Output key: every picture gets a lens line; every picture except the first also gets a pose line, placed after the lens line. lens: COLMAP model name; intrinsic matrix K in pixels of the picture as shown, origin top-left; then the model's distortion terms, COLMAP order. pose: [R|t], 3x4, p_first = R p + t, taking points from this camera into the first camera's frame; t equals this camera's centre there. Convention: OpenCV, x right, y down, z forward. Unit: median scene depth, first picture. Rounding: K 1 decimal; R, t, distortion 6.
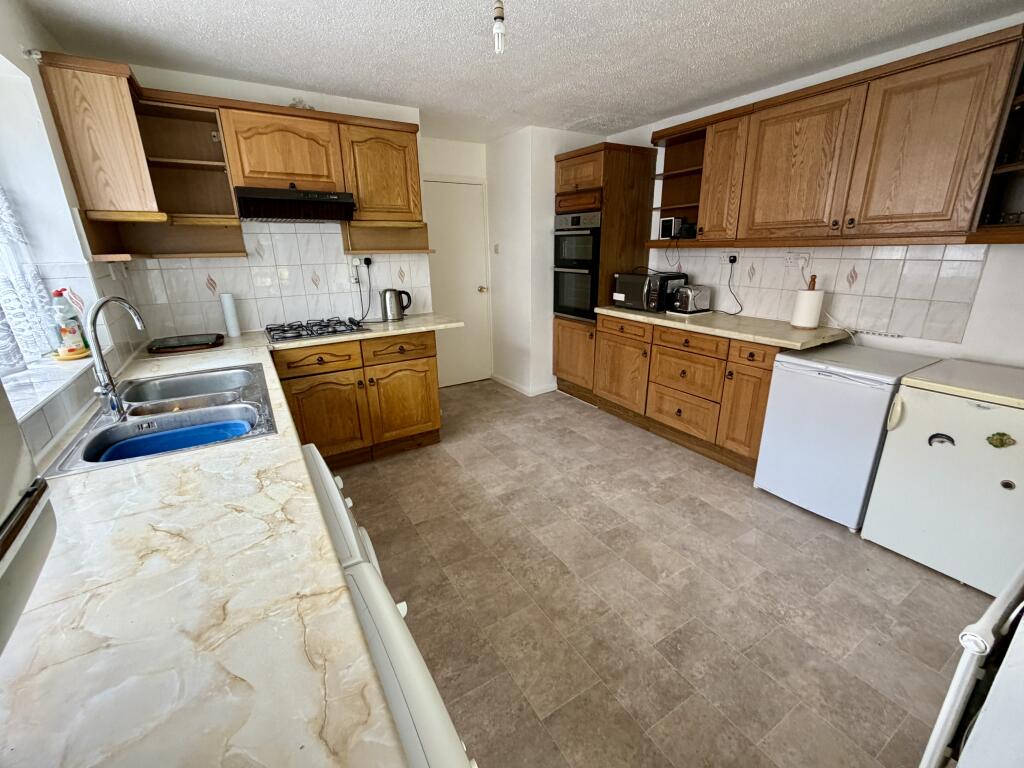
lens RADIAL K [[439.9, 0, 513.3], [0, 439.9, 384.2], [0, 0, 1]] dist [0.000171, 0.000018]
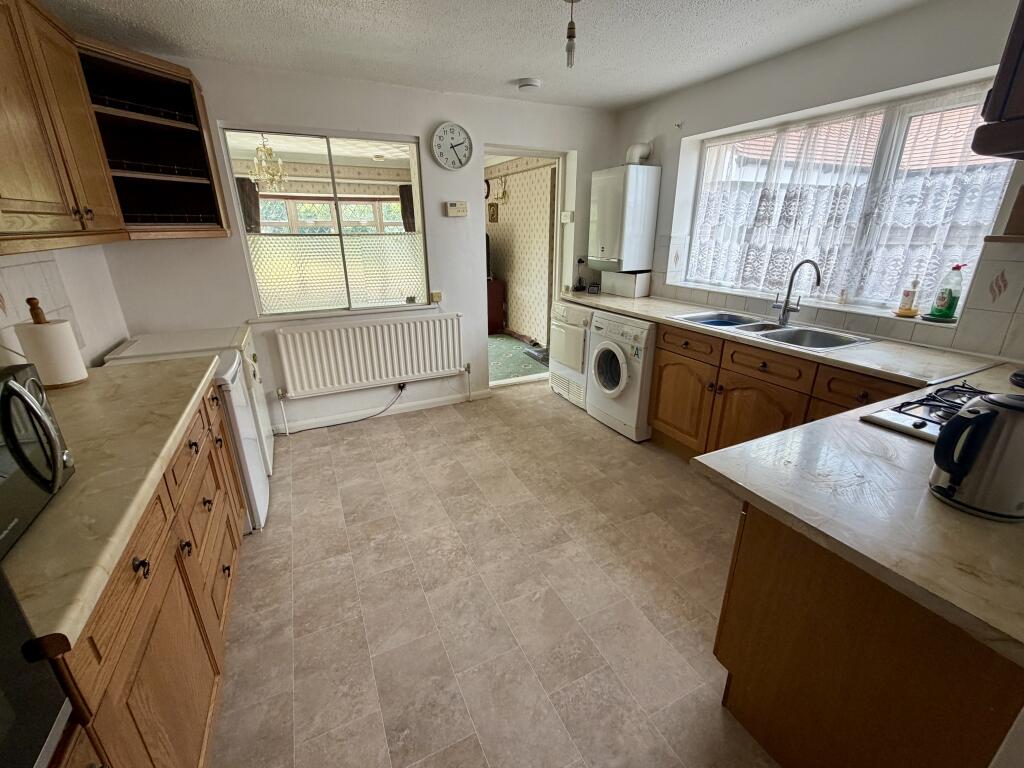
lens RADIAL K [[439.9, 0, 512.2], [0, 439.9, 384.8], [0, 0, 1]] dist [0.000171, 0.000018]
pose [[-0.994899, -0.014428, 0.099838, -0.004719], [0.049141, 0.795024, 0.604584, -0.521771], [-0.088097, 0.606406, -0.790260, 1.612240]]
